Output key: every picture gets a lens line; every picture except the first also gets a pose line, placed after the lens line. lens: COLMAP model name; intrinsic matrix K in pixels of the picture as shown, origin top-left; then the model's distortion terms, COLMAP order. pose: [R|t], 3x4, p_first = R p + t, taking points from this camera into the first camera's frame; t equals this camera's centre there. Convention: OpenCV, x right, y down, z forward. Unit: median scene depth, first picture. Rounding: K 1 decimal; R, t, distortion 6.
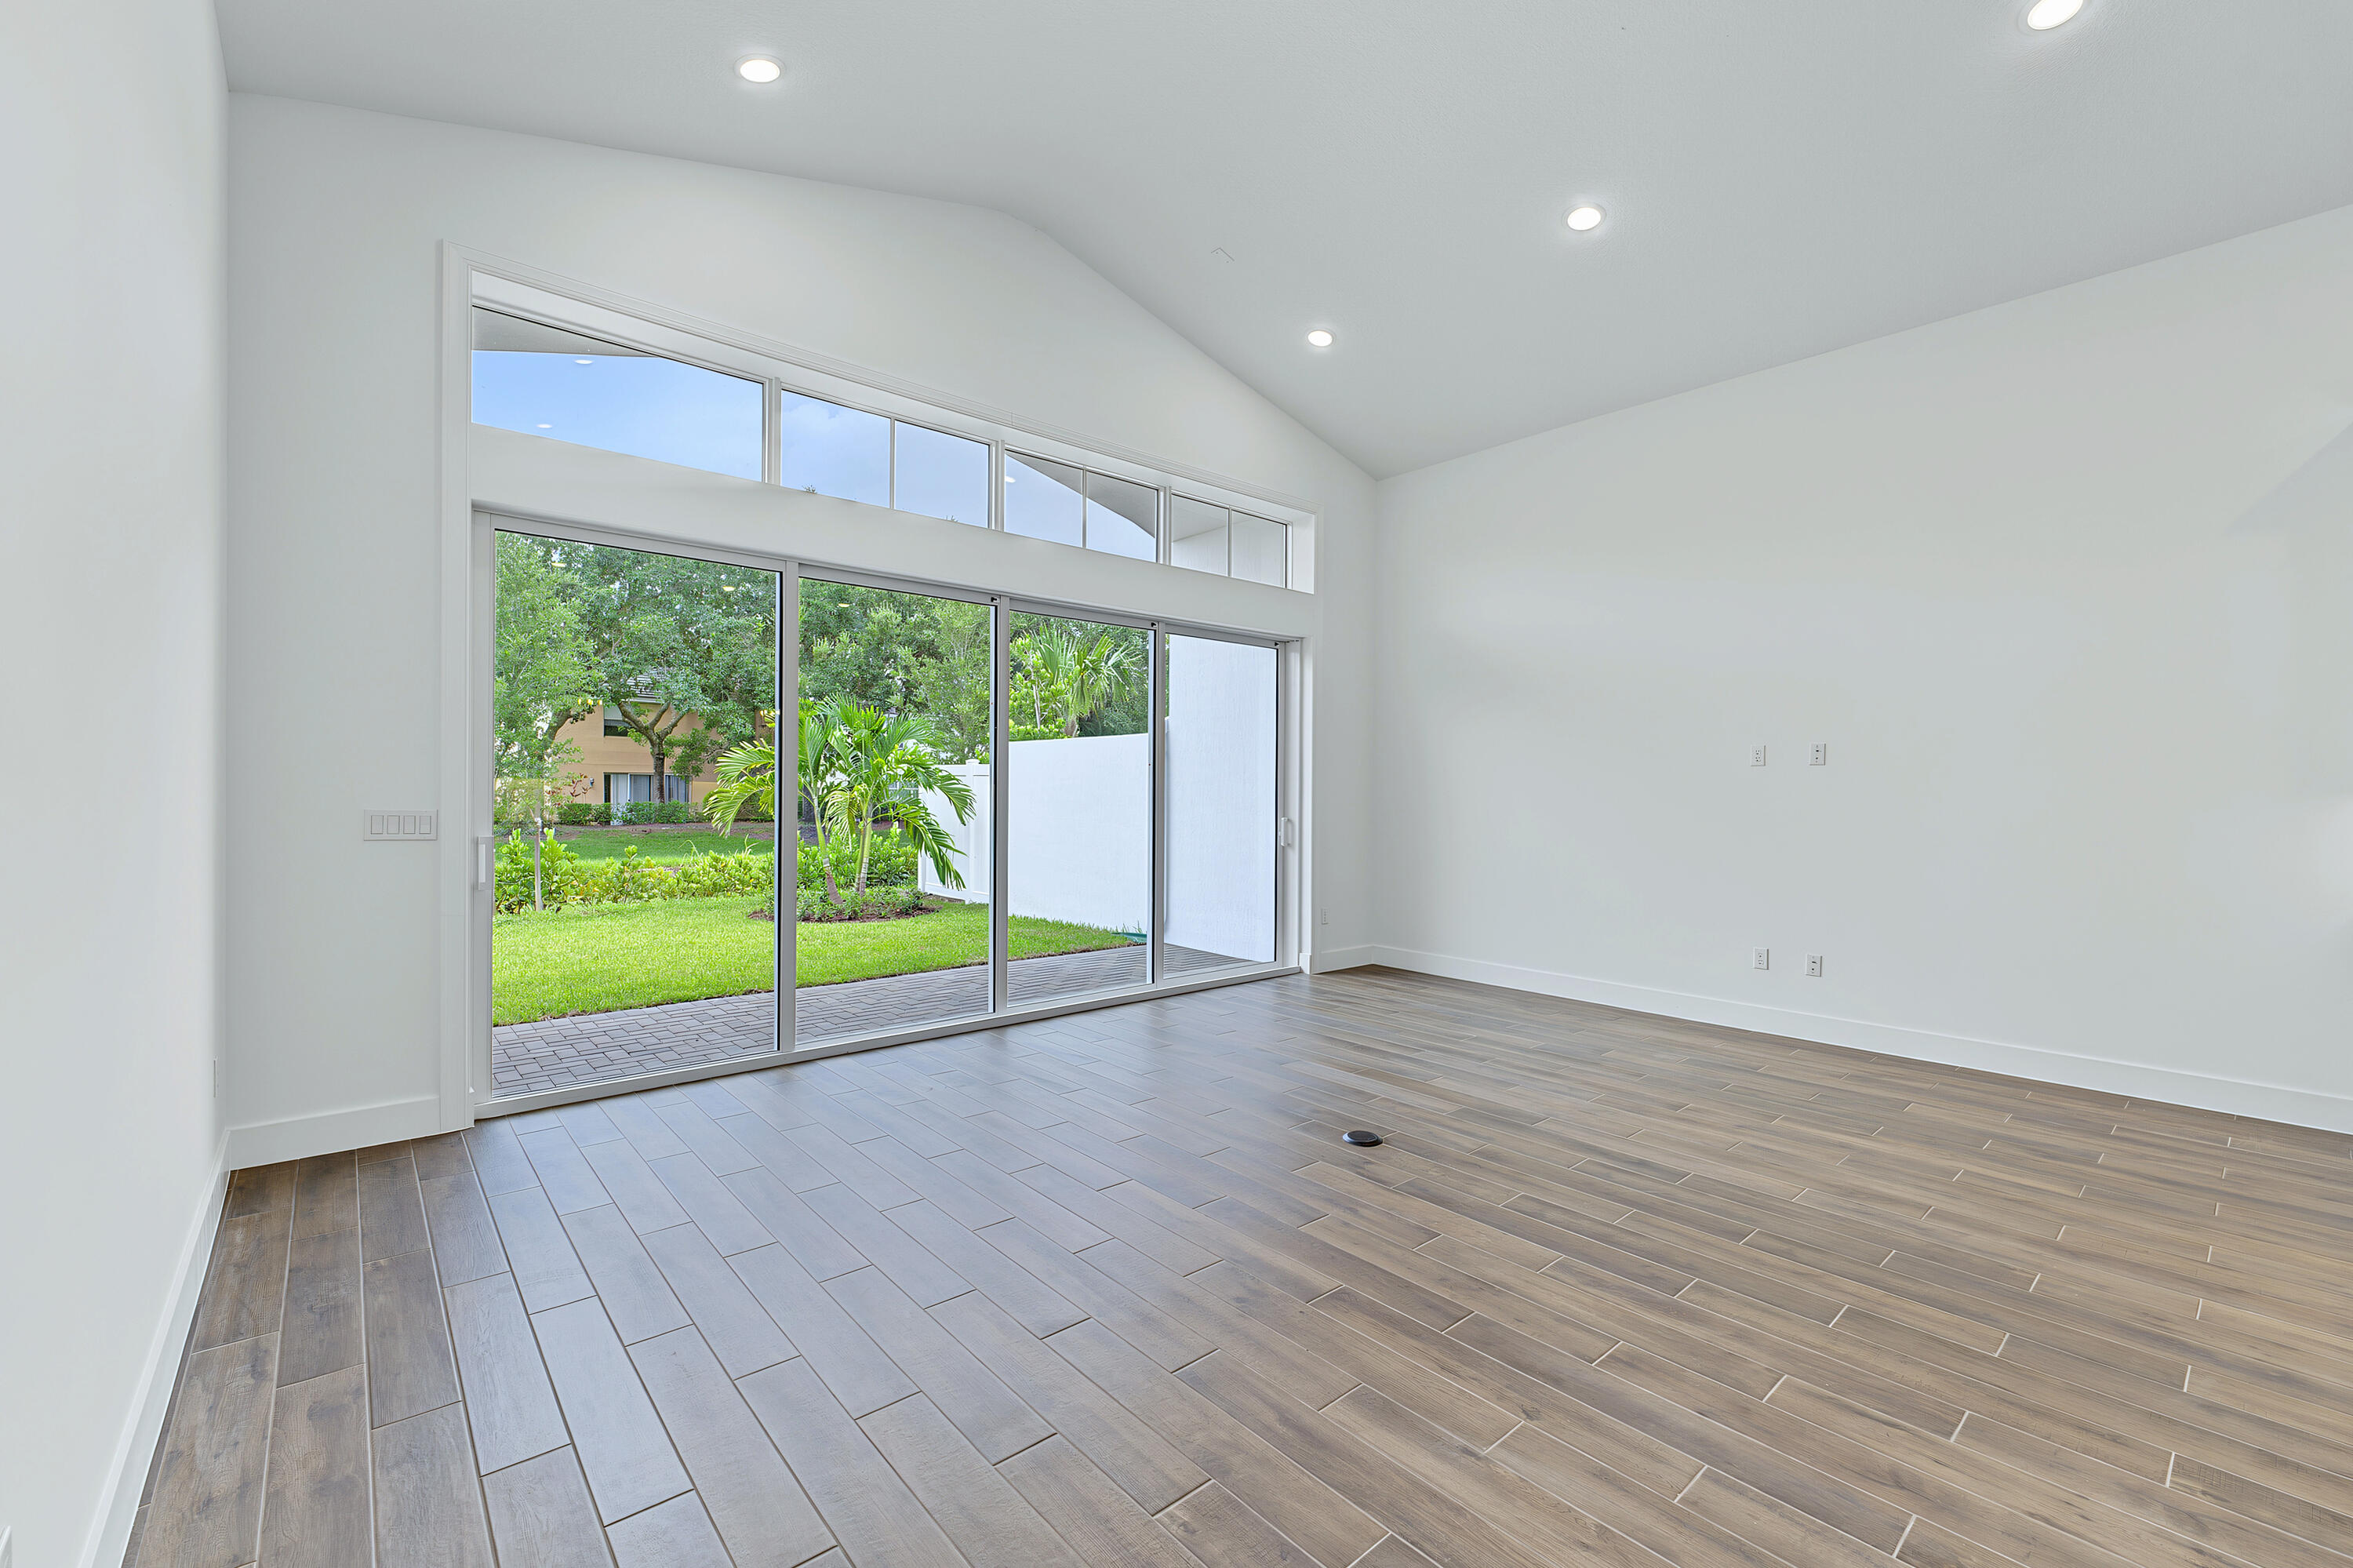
lens RADIAL K [[950.1, 0, 1196.8], [0, 950.1, 789.7], [0, 0, 1]] dist [-0.000291, -0.000204]
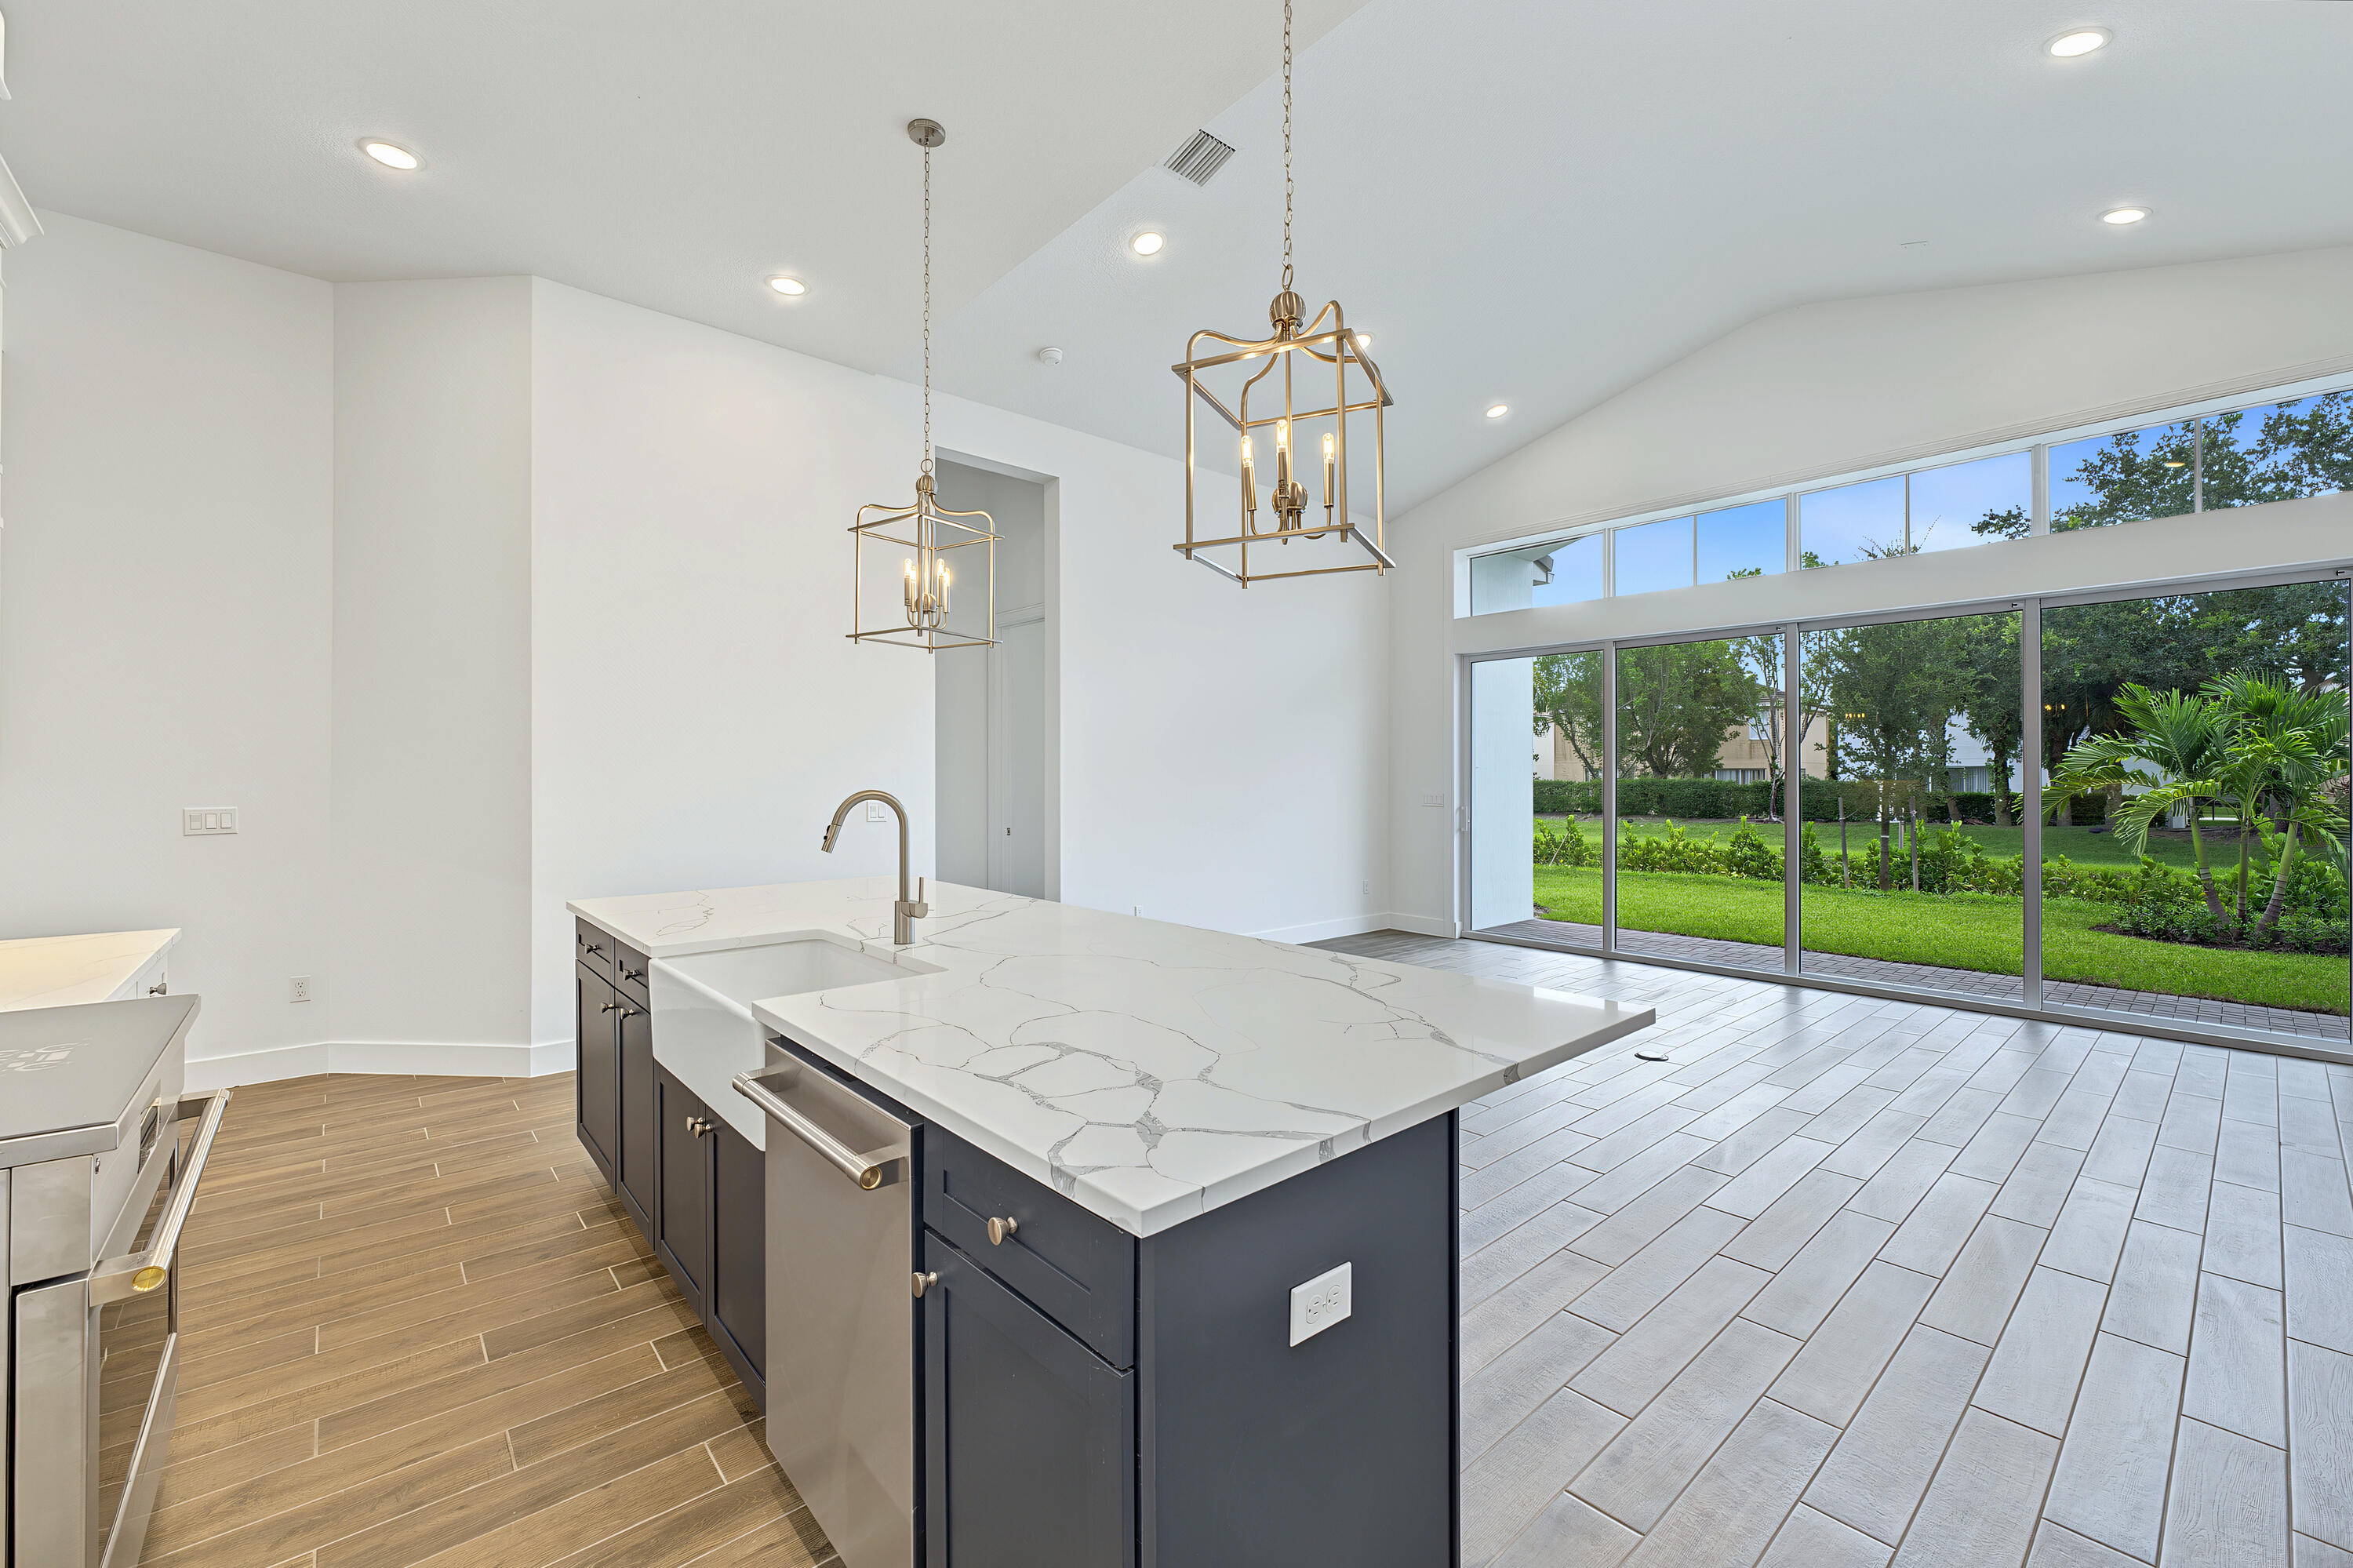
lens RADIAL K [[950.1, 0, 1174.8], [0, 950.1, 775.7], [0, 0, 1]] dist [-0.000291, -0.000204]
pose [[0.005009, -0.008231, -0.999954, 1.852197], [-0.002918, 0.999962, -0.008246, -0.002767], [0.999983, 0.002959, 0.004985, 0.431993]]
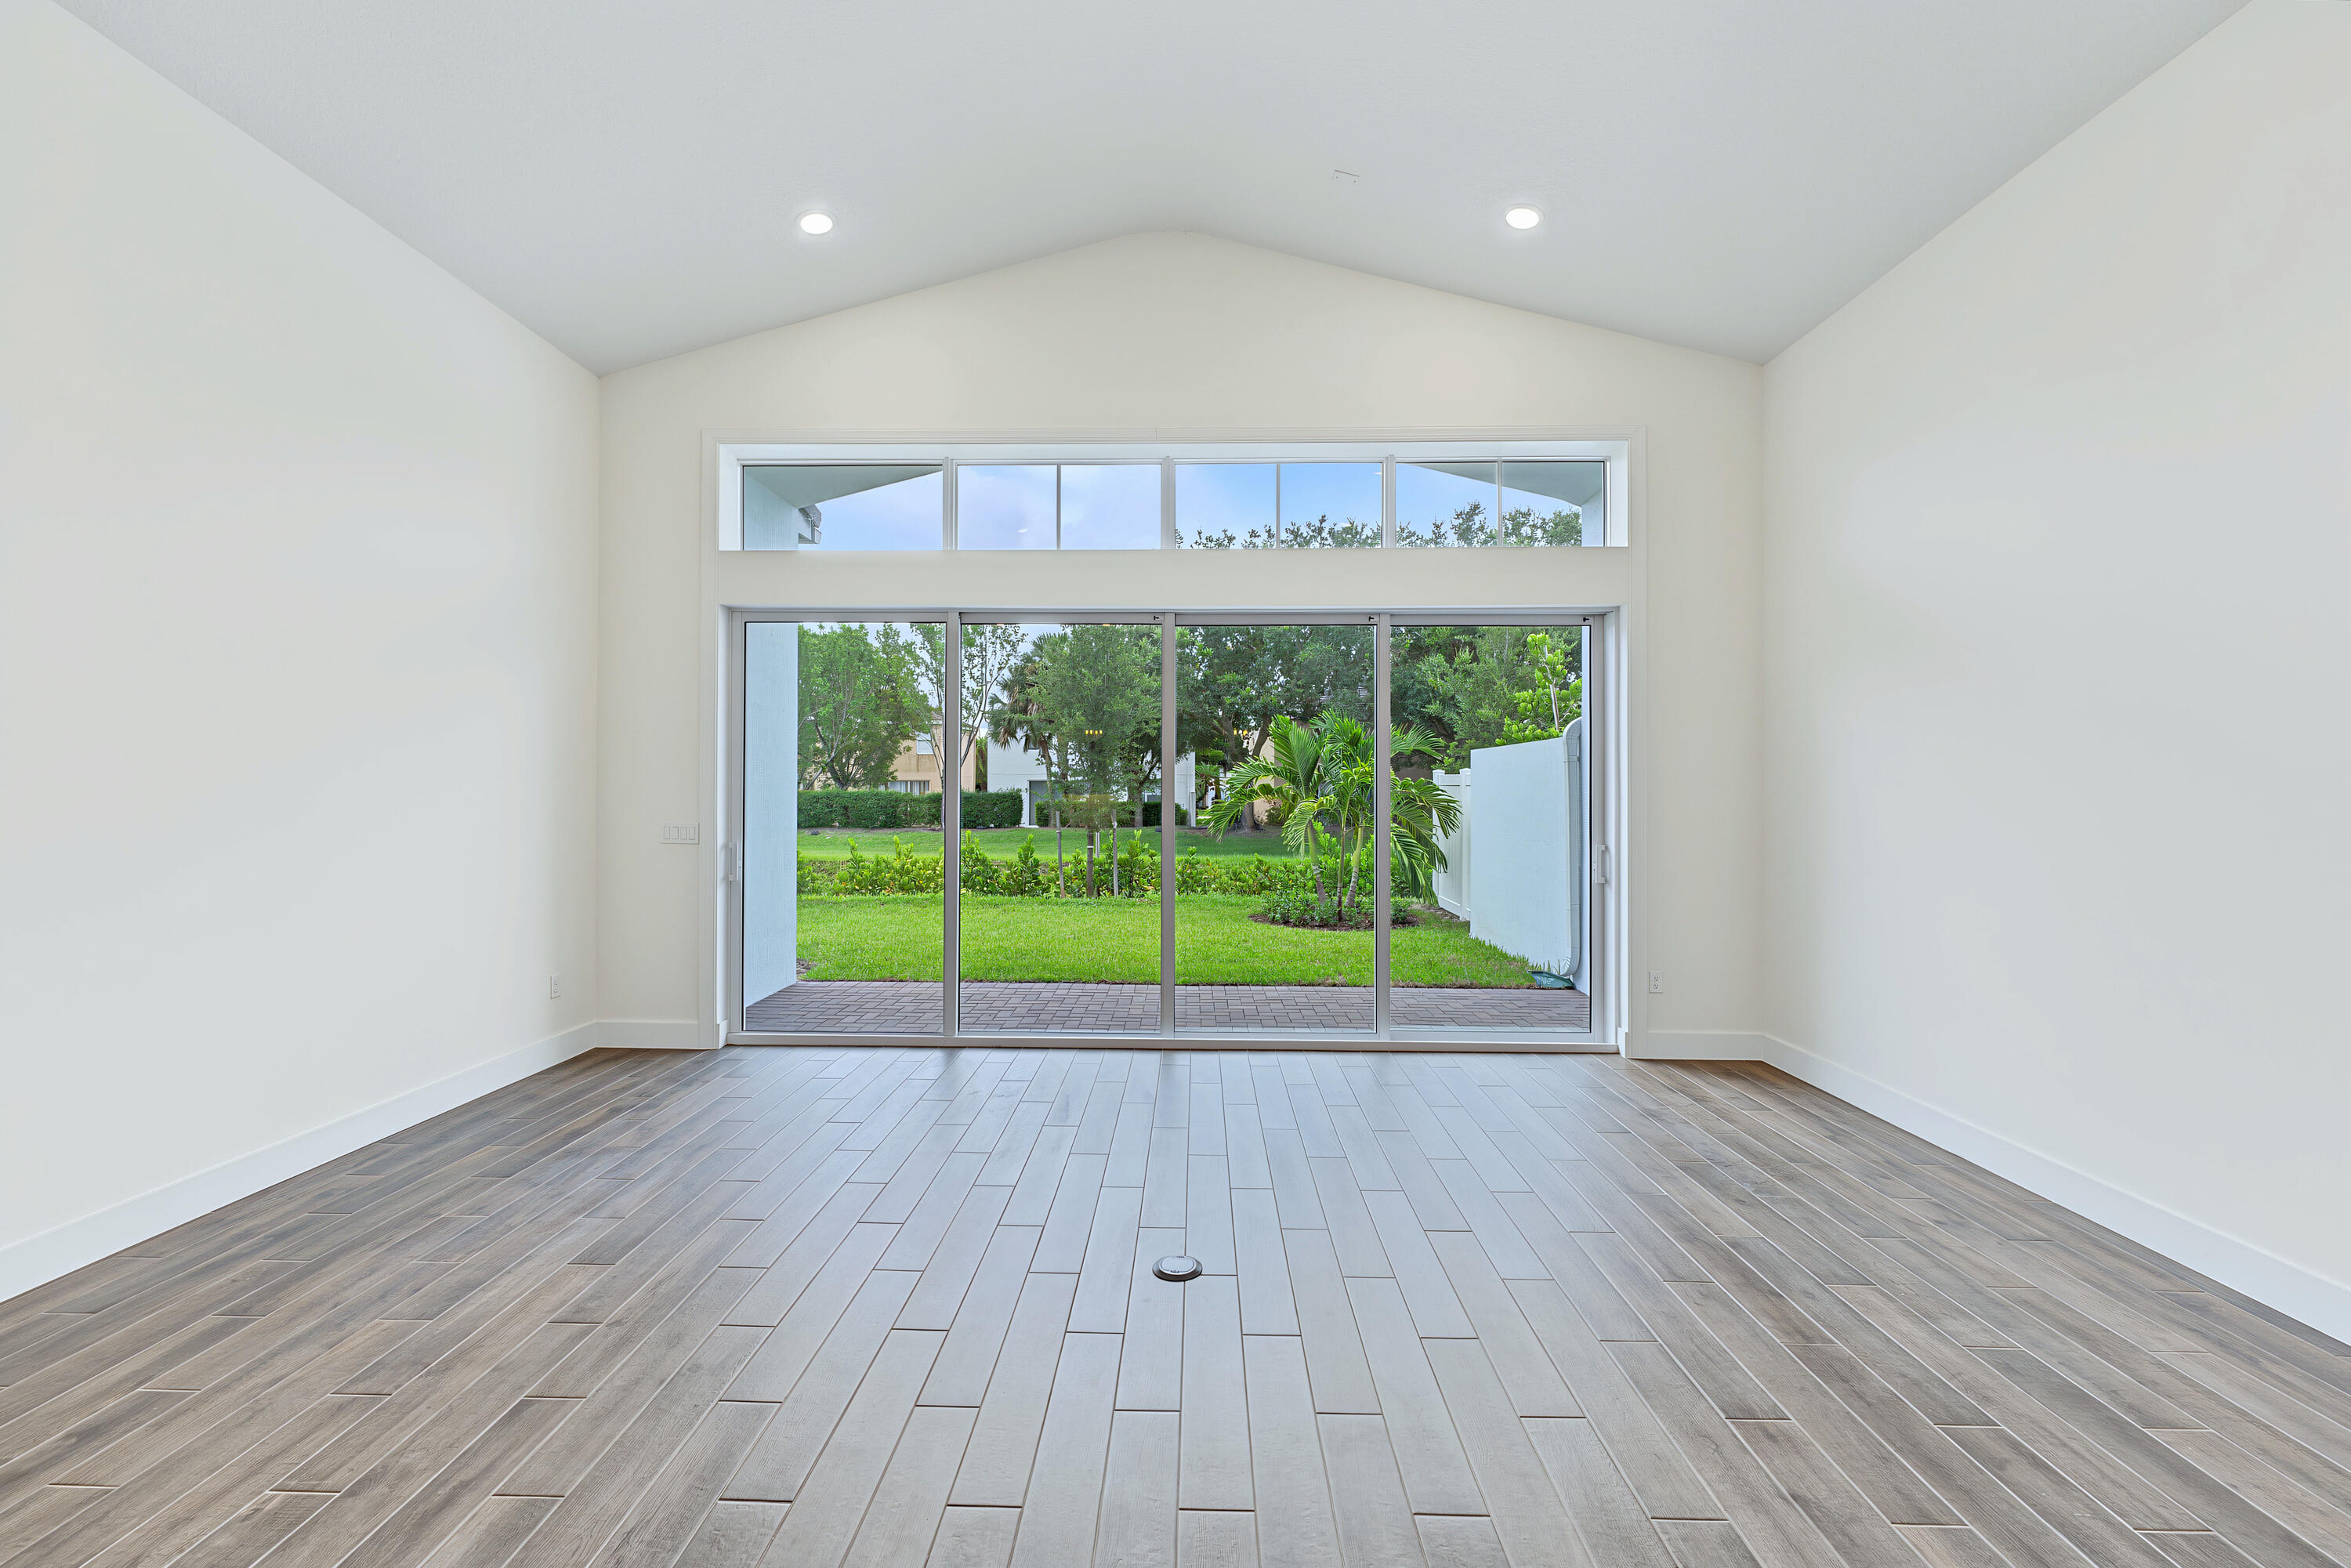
lens RADIAL K [[949.2, 0, 1172.0], [0, 949.2, 782.3], [0, 0, 1]] dist [-0.000291, -0.000204]
pose [[0.739570, -0.009038, -0.673019, 0.883322], [0.000456, 0.999916, -0.012927, -0.028731], [0.673079, 0.009253, 0.739512, 0.523705]]
